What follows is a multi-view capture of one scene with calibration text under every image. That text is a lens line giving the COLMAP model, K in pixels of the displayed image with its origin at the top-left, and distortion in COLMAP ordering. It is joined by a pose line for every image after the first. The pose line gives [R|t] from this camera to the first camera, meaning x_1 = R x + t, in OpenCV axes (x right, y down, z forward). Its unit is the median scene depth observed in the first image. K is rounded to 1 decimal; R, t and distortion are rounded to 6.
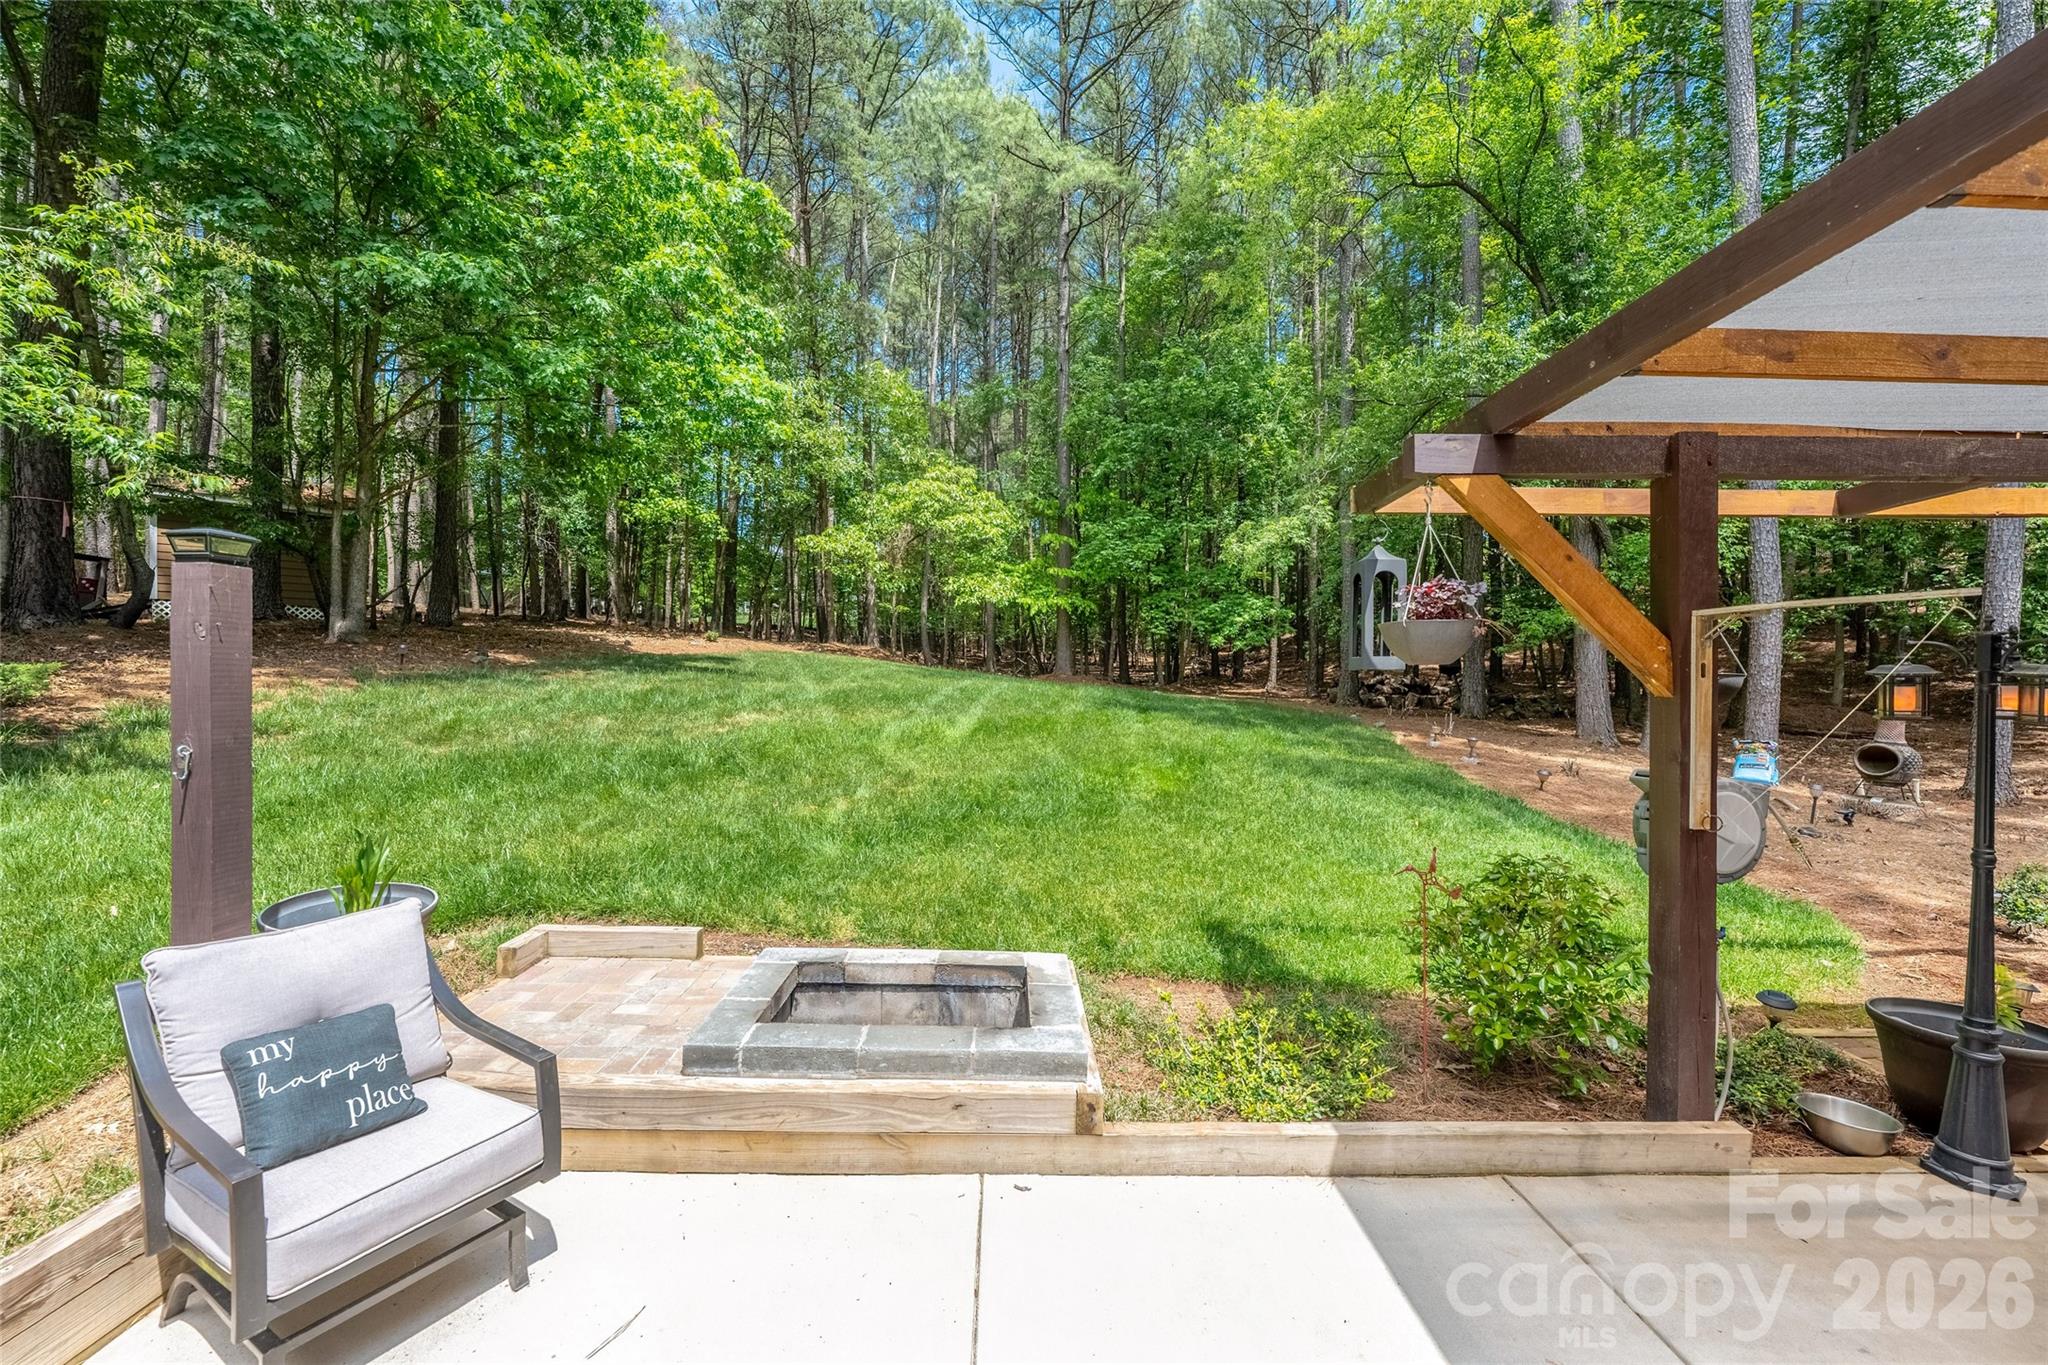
lens RADIAL K [[812.7, 0, 1024.0], [0, 812.7, 682.5], [0, 0, 1]] dist [-0.001617, -0.000181]
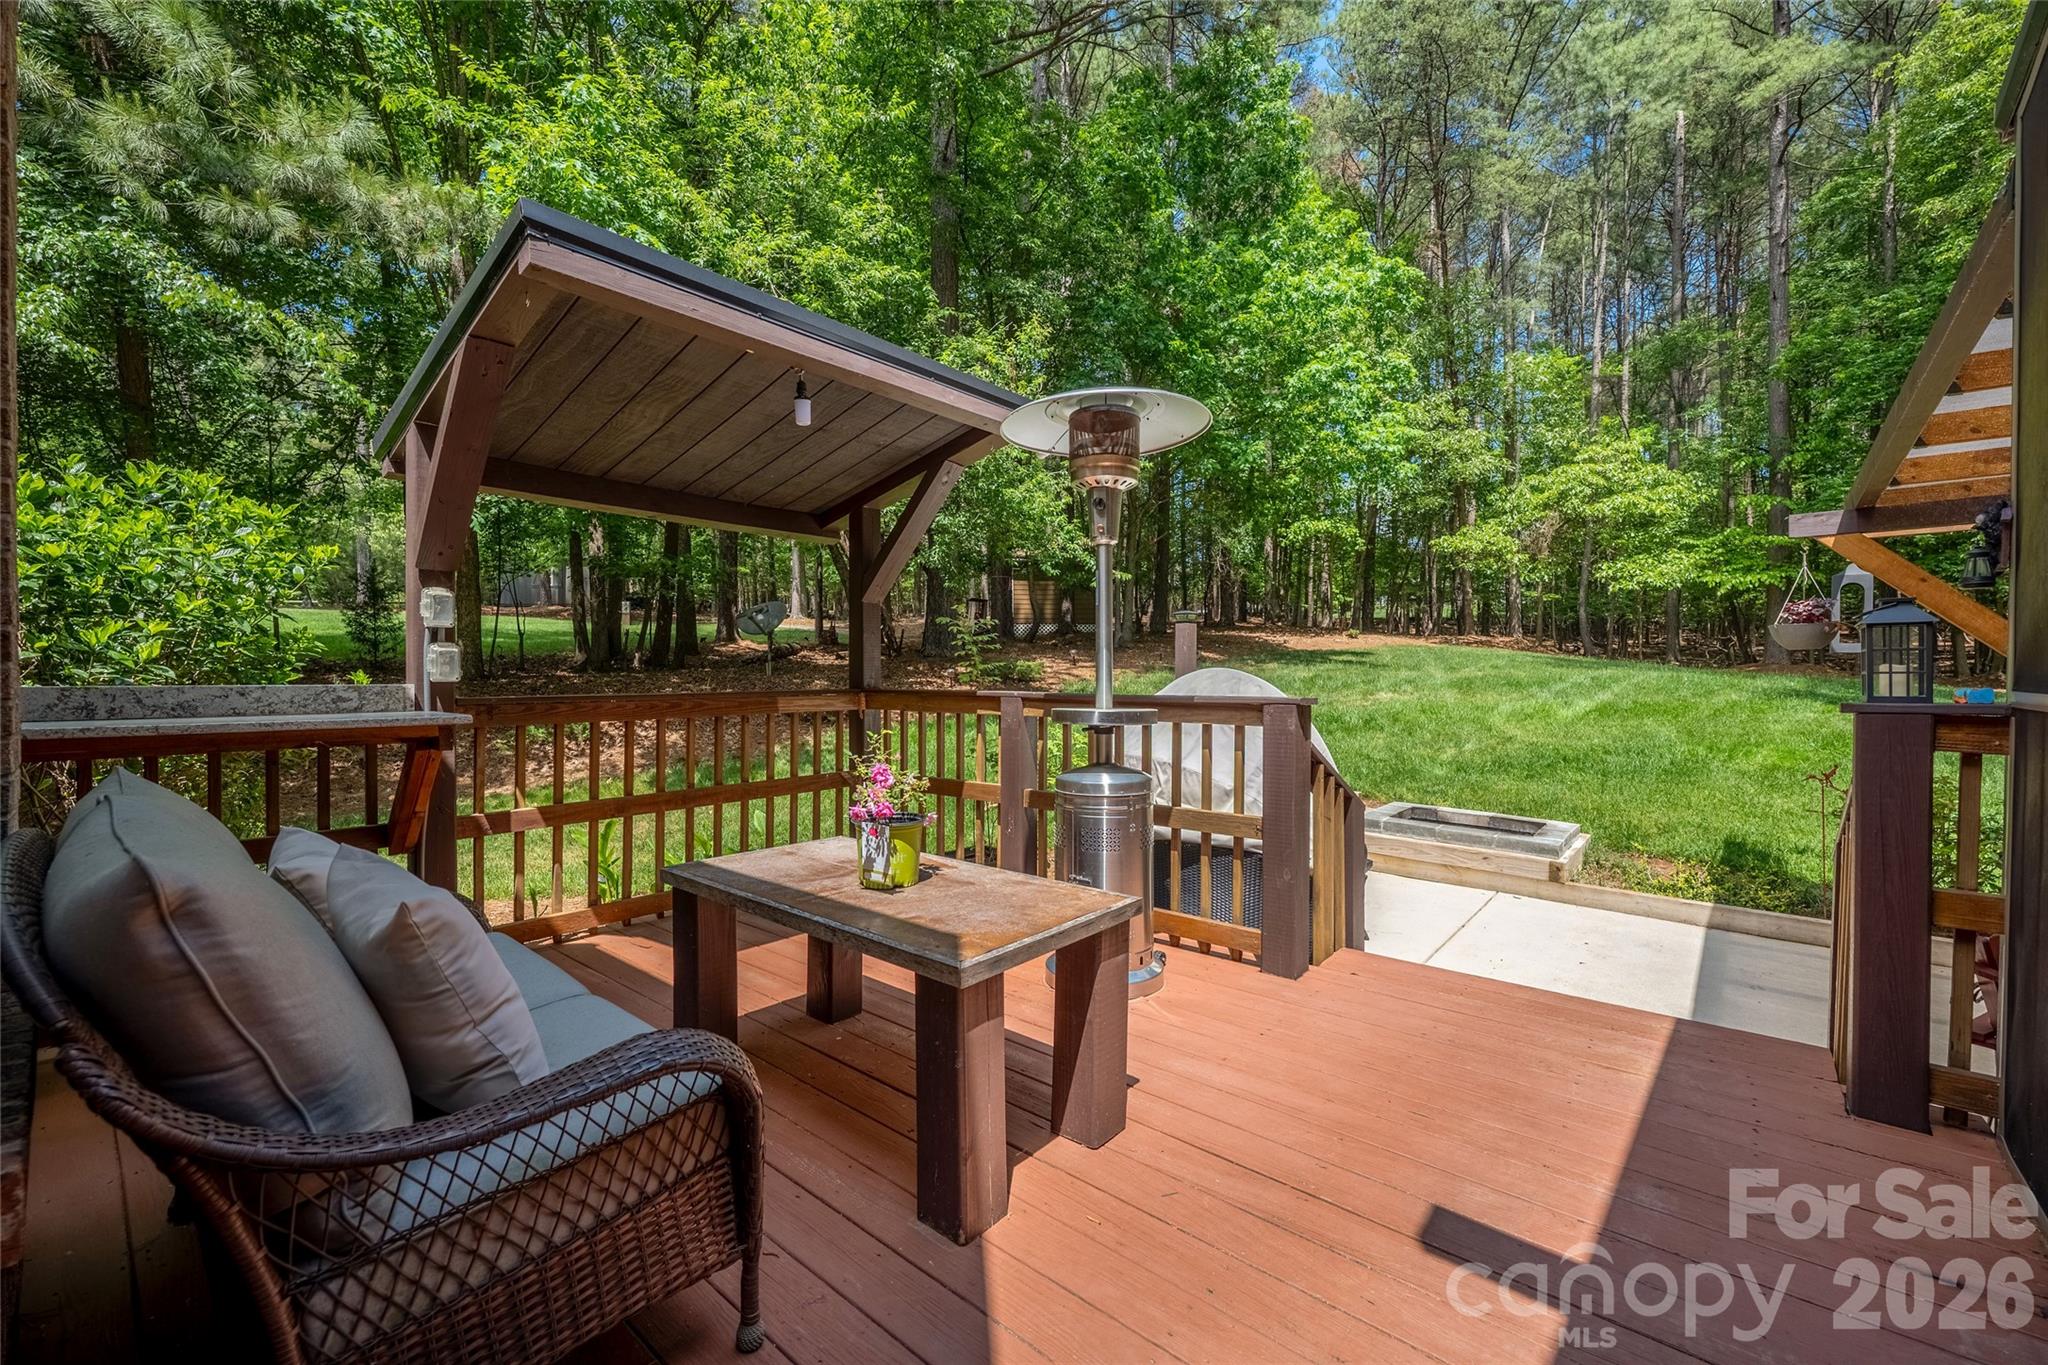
lens RADIAL K [[818.7, 0, 1016.0], [0, 818.7, 680.8], [0, 0, 1]] dist [-0.003664, 0.000116]
pose [[0.730576, 0.001742, -0.682829, 0.073799], [0.001701, 0.999989, 0.004370, 0.005282], [0.682829, -0.004354, 0.730565, -0.217039]]
